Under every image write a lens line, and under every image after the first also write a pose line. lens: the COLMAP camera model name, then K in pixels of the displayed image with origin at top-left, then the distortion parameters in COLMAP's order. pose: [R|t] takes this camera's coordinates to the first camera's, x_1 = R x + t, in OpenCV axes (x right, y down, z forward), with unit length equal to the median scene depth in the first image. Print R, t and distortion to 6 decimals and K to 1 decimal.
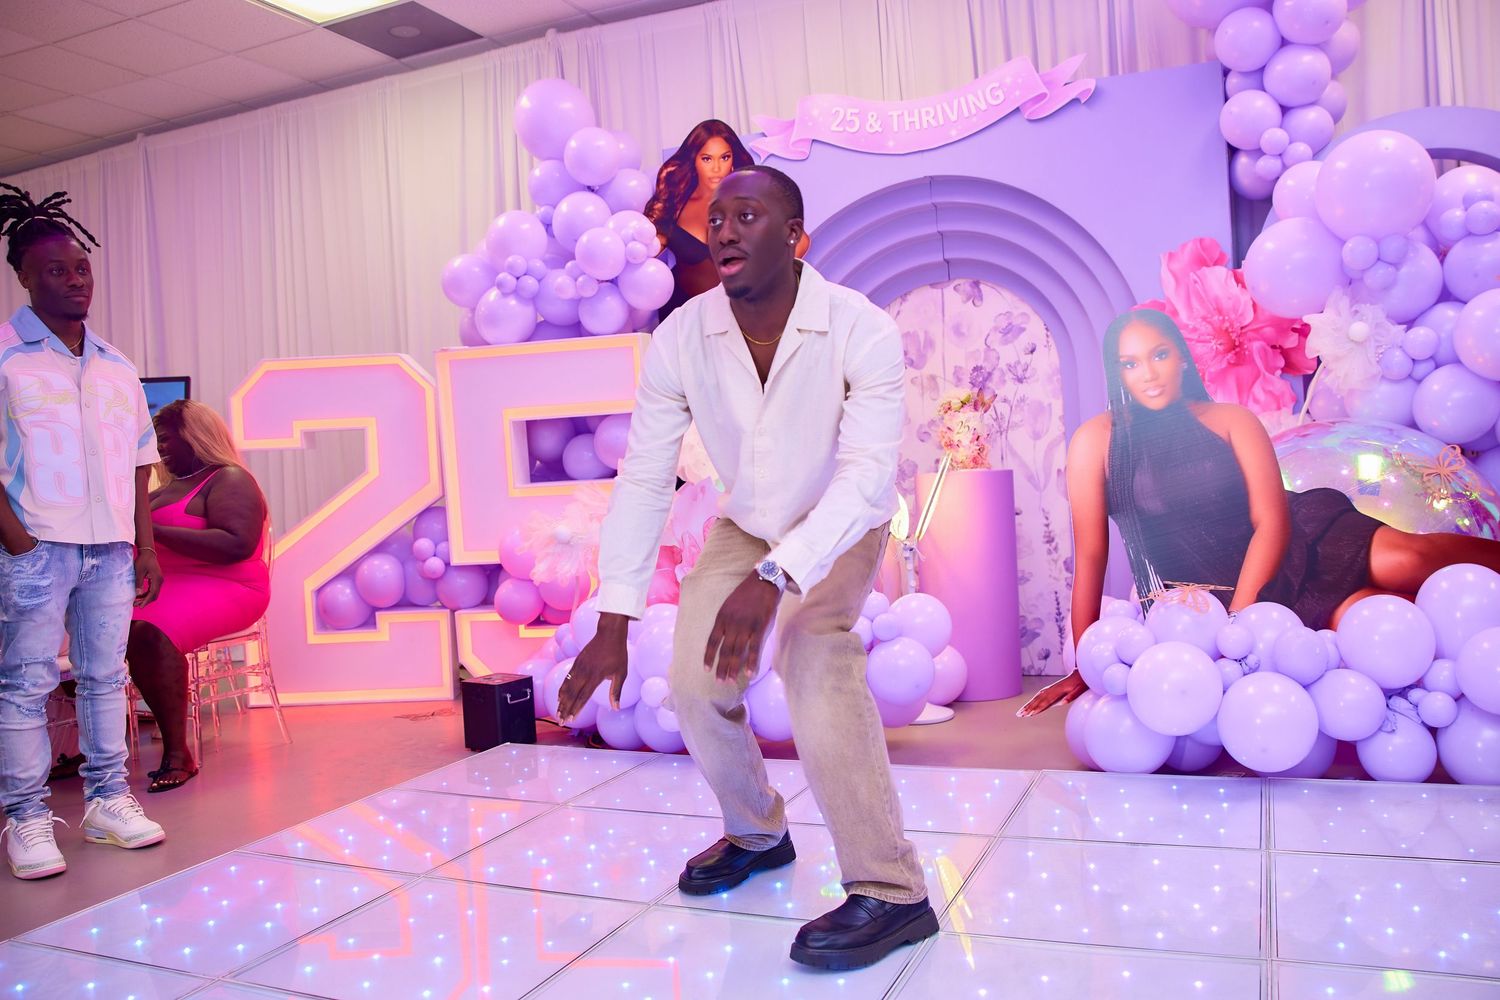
lens RADIAL K [[1204.3, 0, 751.0], [0, 1204.3, 490.5], [0, 0, 1]] dist [-0.145504, 0.127191]
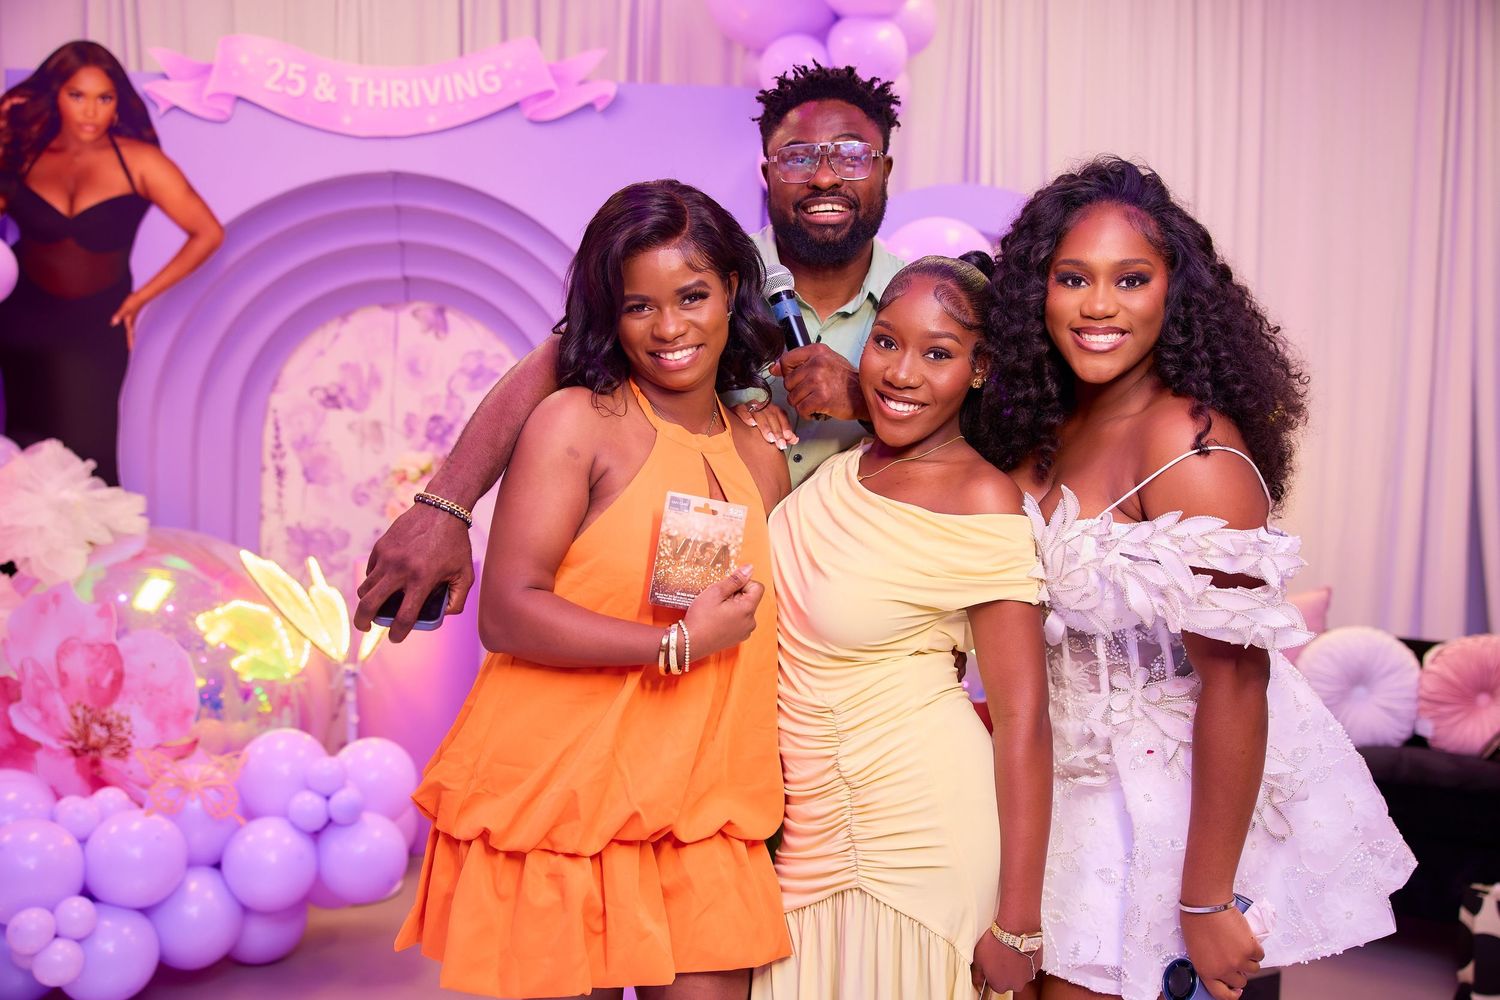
lens RADIAL K [[1384.7, 0, 757.9], [0, 1384.7, 485.0], [0, 0, 1]] dist [-0.106153, 0.119267]
pose [[0.888105, 0.043631, 0.457564, -0.038171], [-0.056092, 0.998332, 0.013676, -0.086904], [-0.456204, -0.037811, 0.889071, 0.097632]]
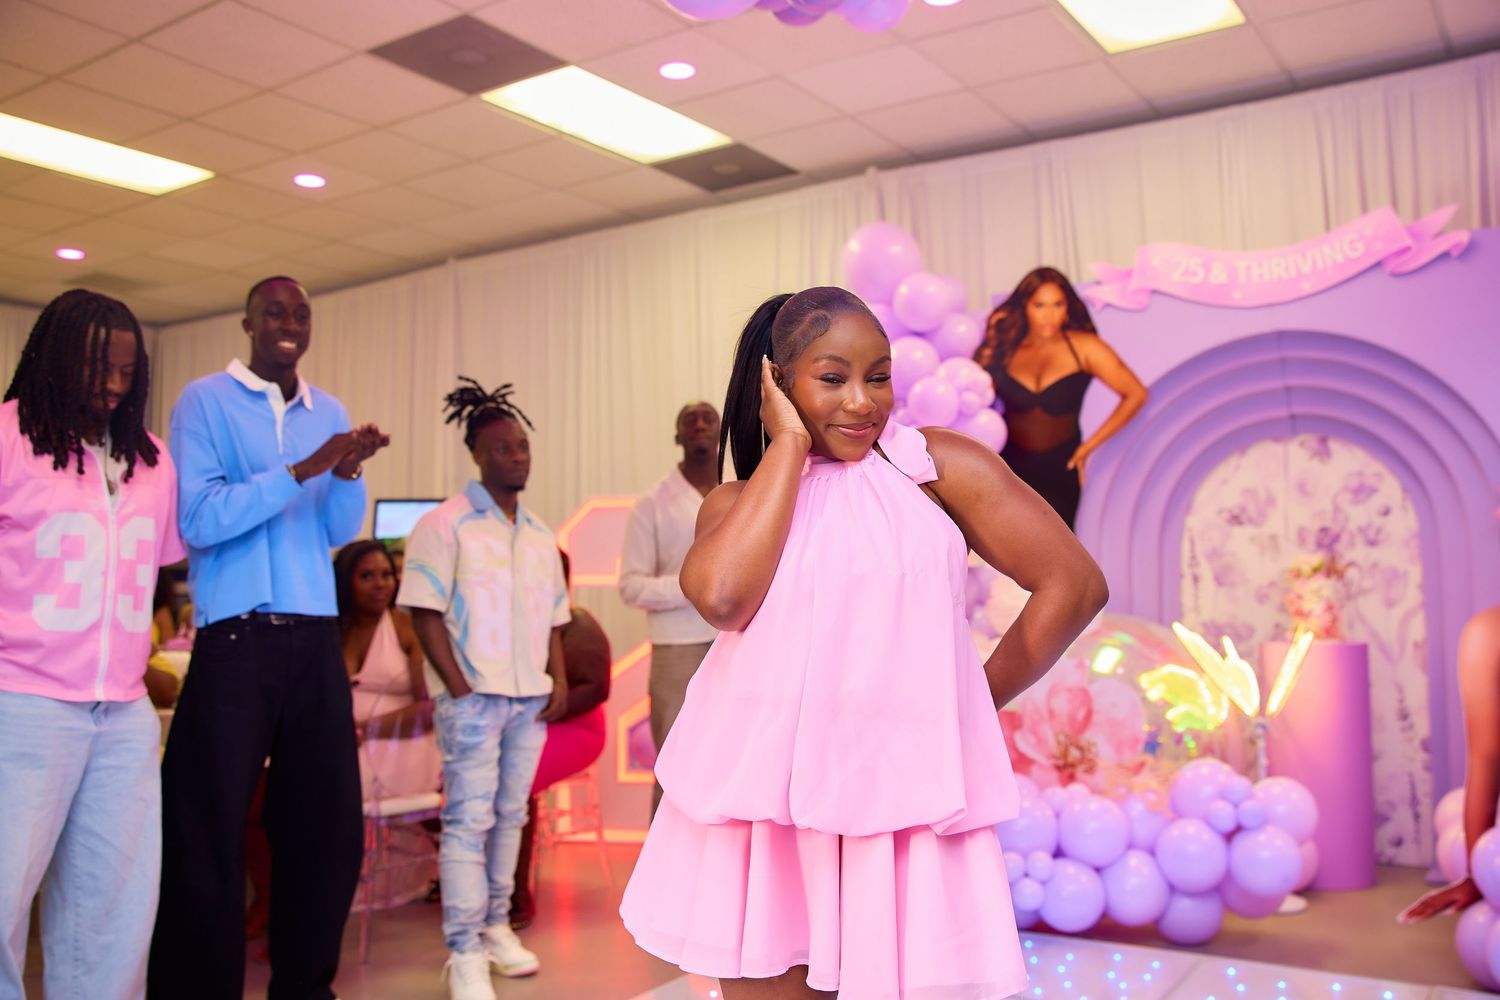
lens RADIAL K [[1299.0, 0, 752.7], [0, 1299.0, 491.7], [0, 0, 1]] dist [-0.127224, 0.135287]
pose [[0.983699, 0.028156, -0.177605, -0.081800], [-0.042471, 0.996101, -0.077318, -0.036567], [0.174736, 0.083601, 0.981060, -0.073592]]
